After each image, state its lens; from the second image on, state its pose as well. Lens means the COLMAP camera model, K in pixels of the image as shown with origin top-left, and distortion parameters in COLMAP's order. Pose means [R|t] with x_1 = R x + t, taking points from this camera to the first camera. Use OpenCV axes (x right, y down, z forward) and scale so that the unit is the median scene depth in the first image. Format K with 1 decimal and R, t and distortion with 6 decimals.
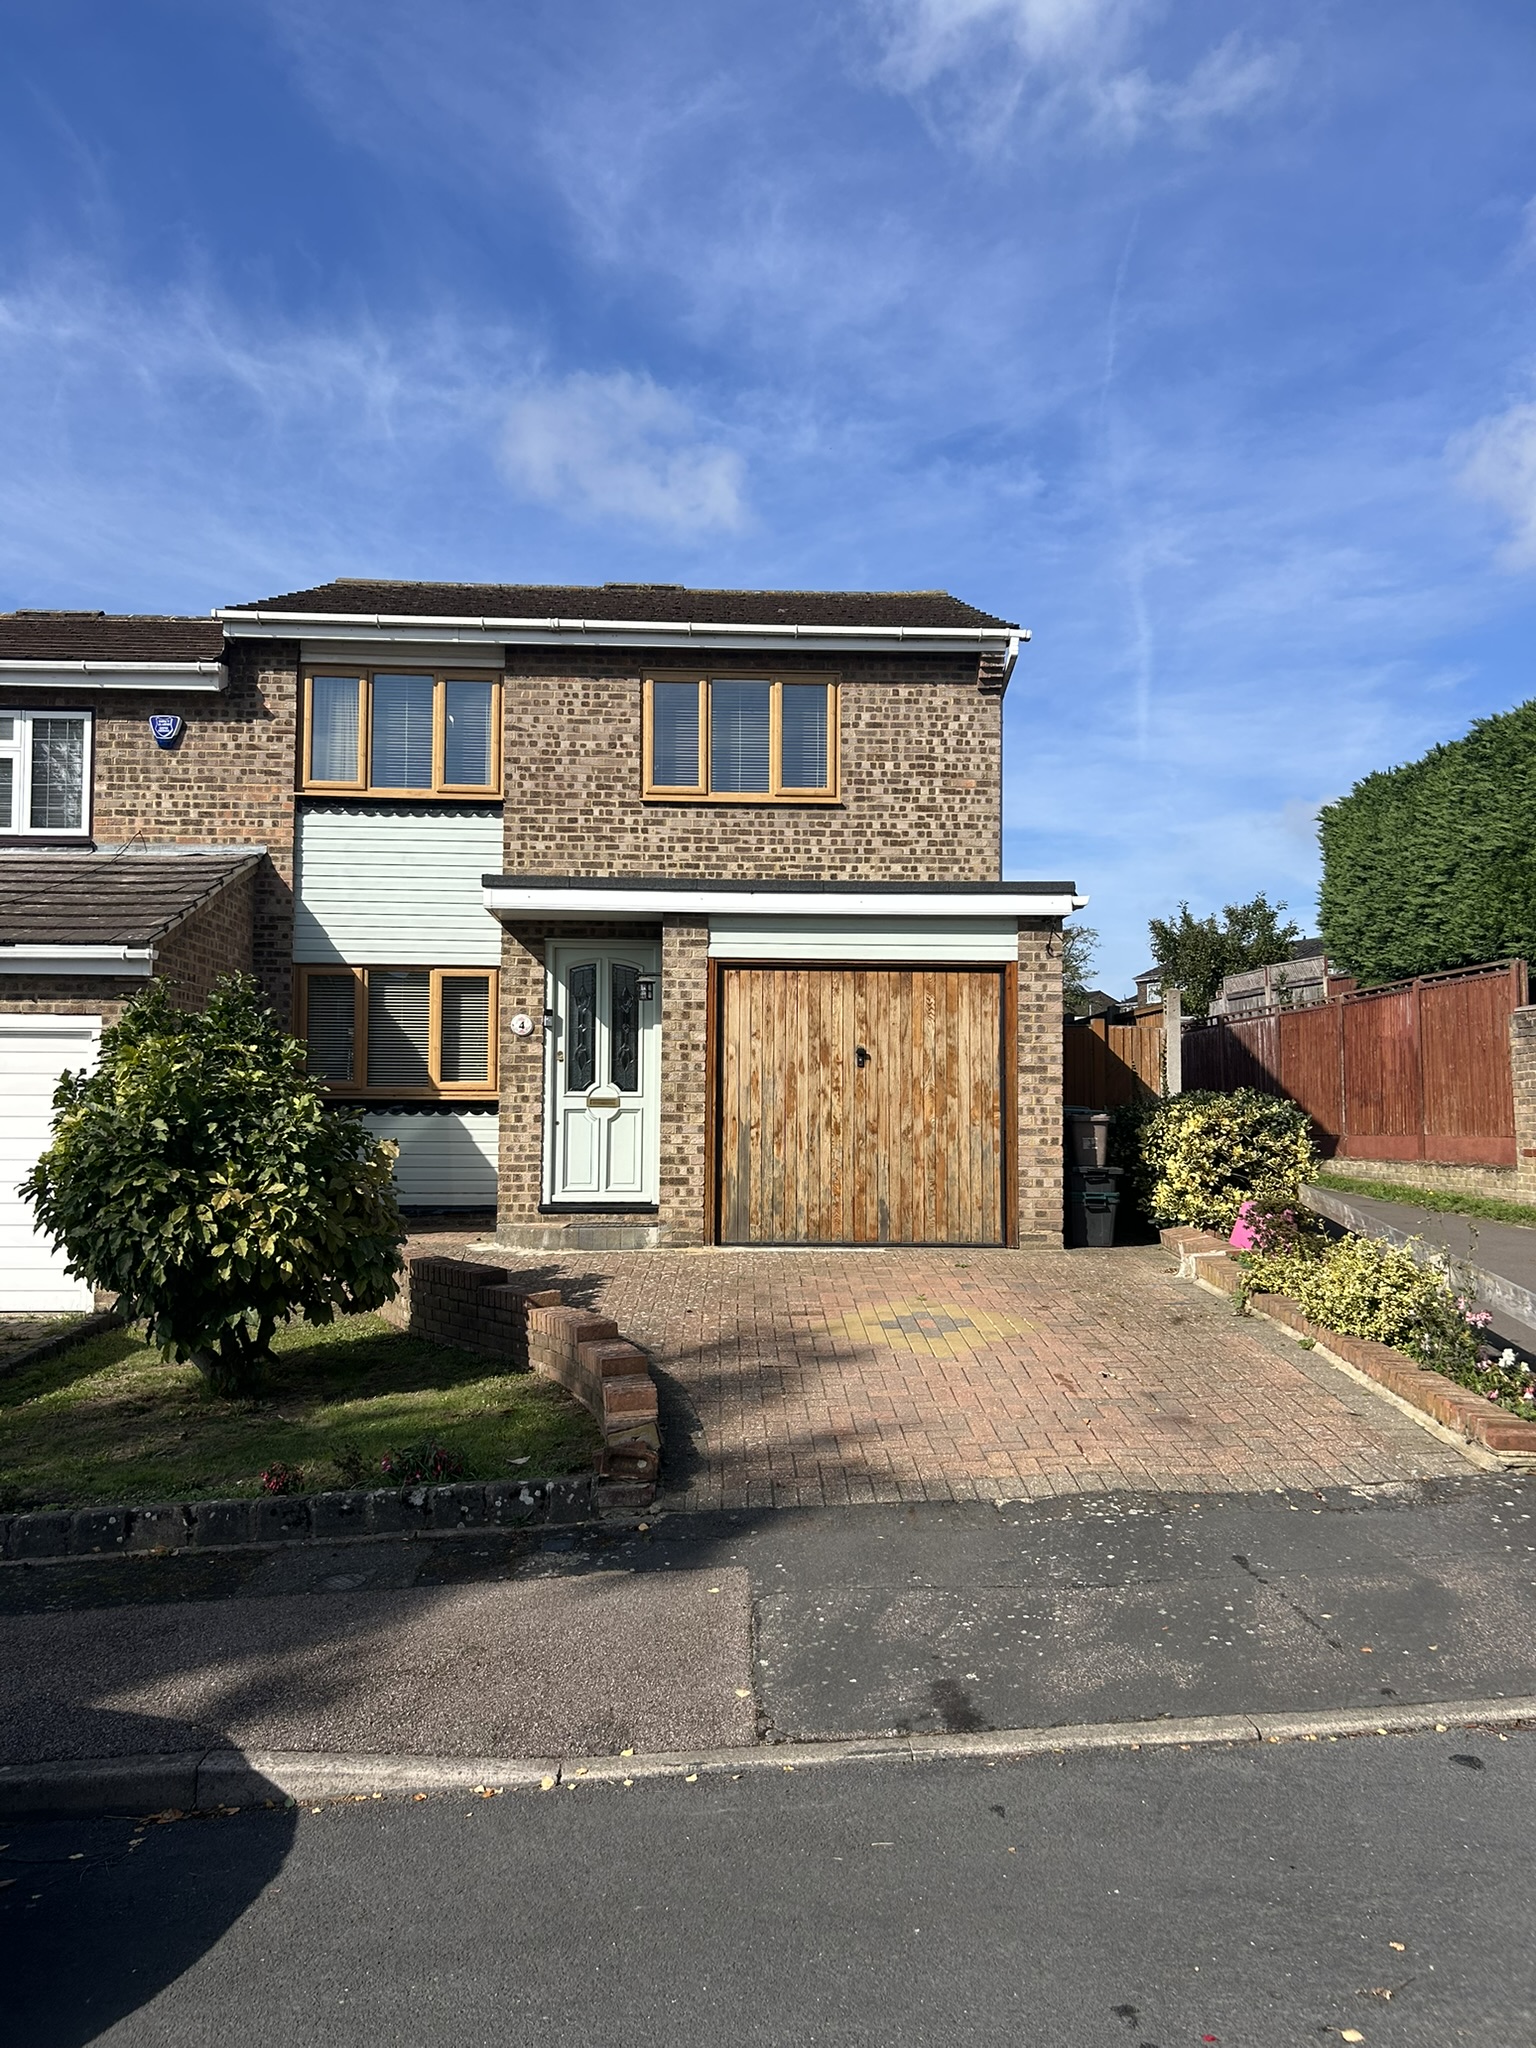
lens RADIAL K [[1535.4, 0, 768.0], [0, 1535.4, 1024.0], [0, 0, 1]] dist [0.121121, -0.225052]
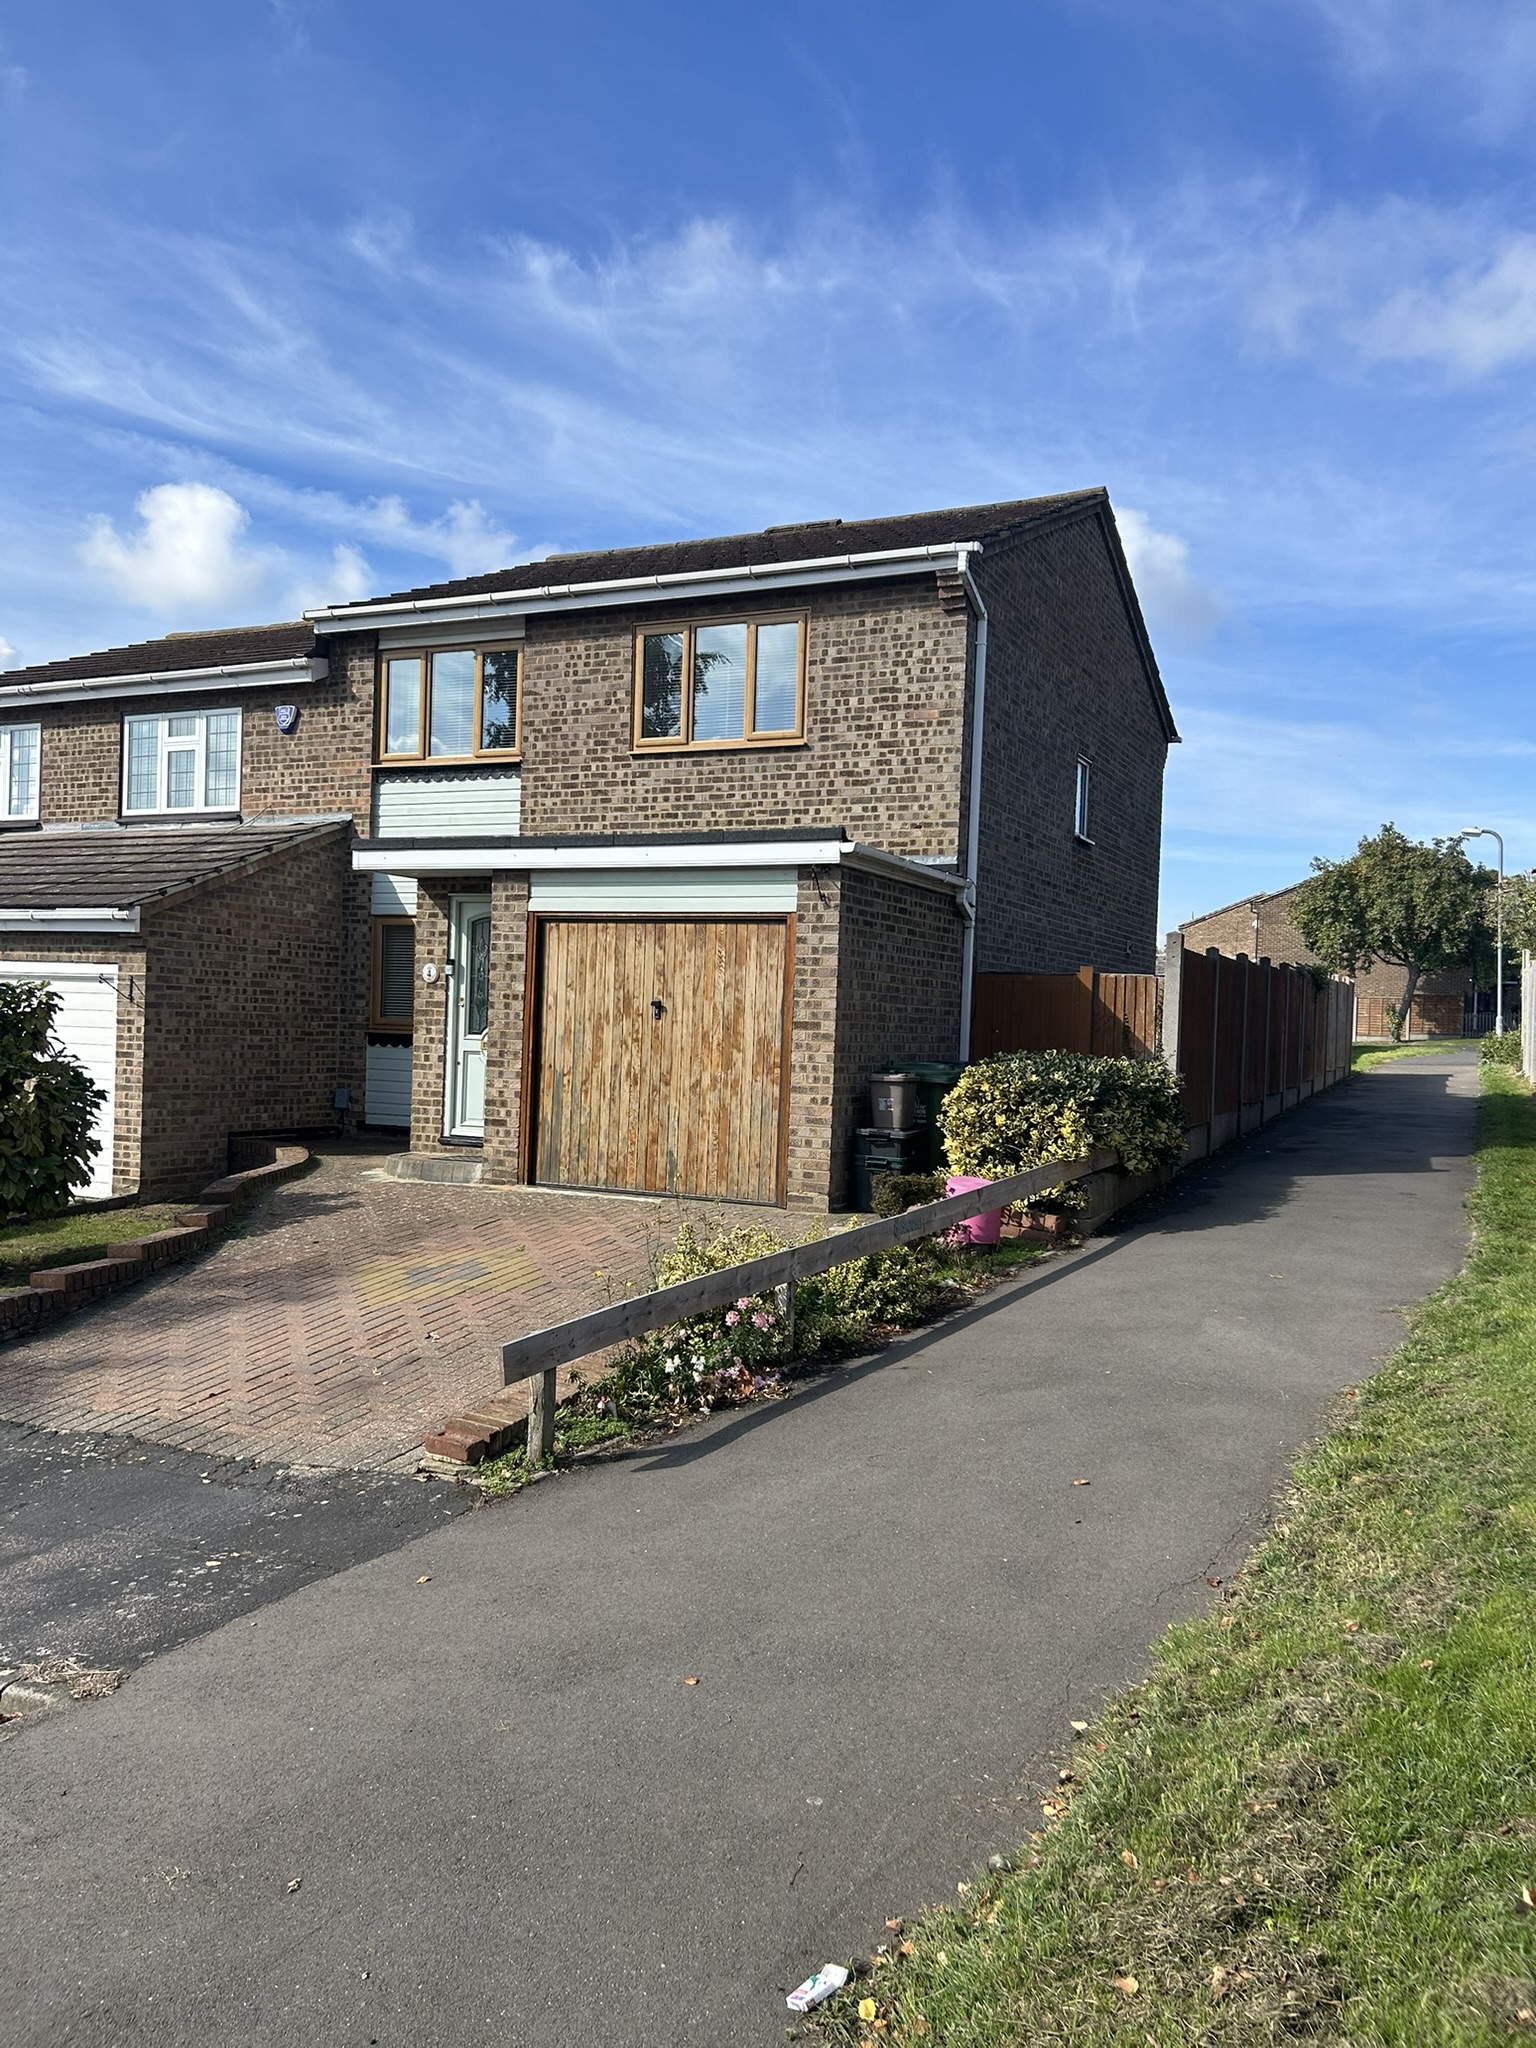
lens RADIAL K [[1545.8, 0, 768.0], [0, 1545.8, 1024.0], [0, 0, 1]] dist [0.089628, -0.002968]
pose [[0.881306, 0.022726, -0.471999, 0.504673], [0.001773, 0.998677, 0.051395, -0.017330], [0.472543, -0.046132, 0.880099, 0.118609]]
